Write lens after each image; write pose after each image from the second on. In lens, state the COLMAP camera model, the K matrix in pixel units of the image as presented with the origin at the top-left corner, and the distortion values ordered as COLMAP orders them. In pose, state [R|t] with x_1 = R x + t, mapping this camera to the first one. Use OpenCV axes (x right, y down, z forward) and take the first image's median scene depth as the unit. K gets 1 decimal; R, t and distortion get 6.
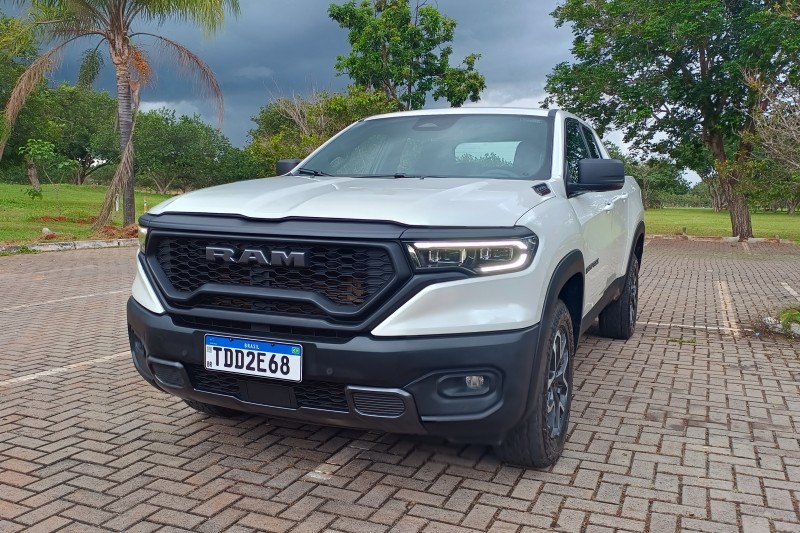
lens RADIAL K [[669.3, 0, 441.2], [0, 669.3, 327.0], [0, 0, 1]] dist [0.058195, -0.086529]
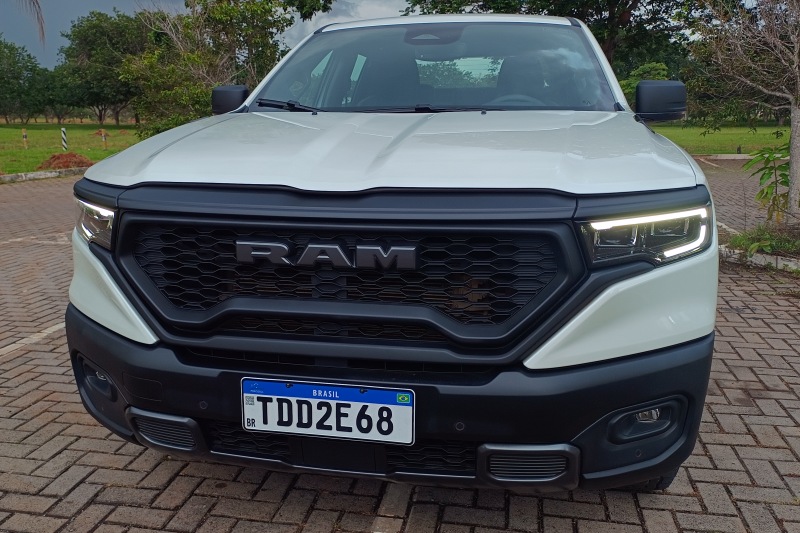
lens RADIAL K [[669.3, 0, 417.8], [0, 669.3, 317.5], [0, 0, 1]] dist [0.058195, -0.086529]
pose [[0.982259, -0.072932, 0.172767, -0.268506], [0.055707, 0.993168, 0.102538, -0.093260], [-0.179065, -0.091095, 0.979611, 0.324770]]
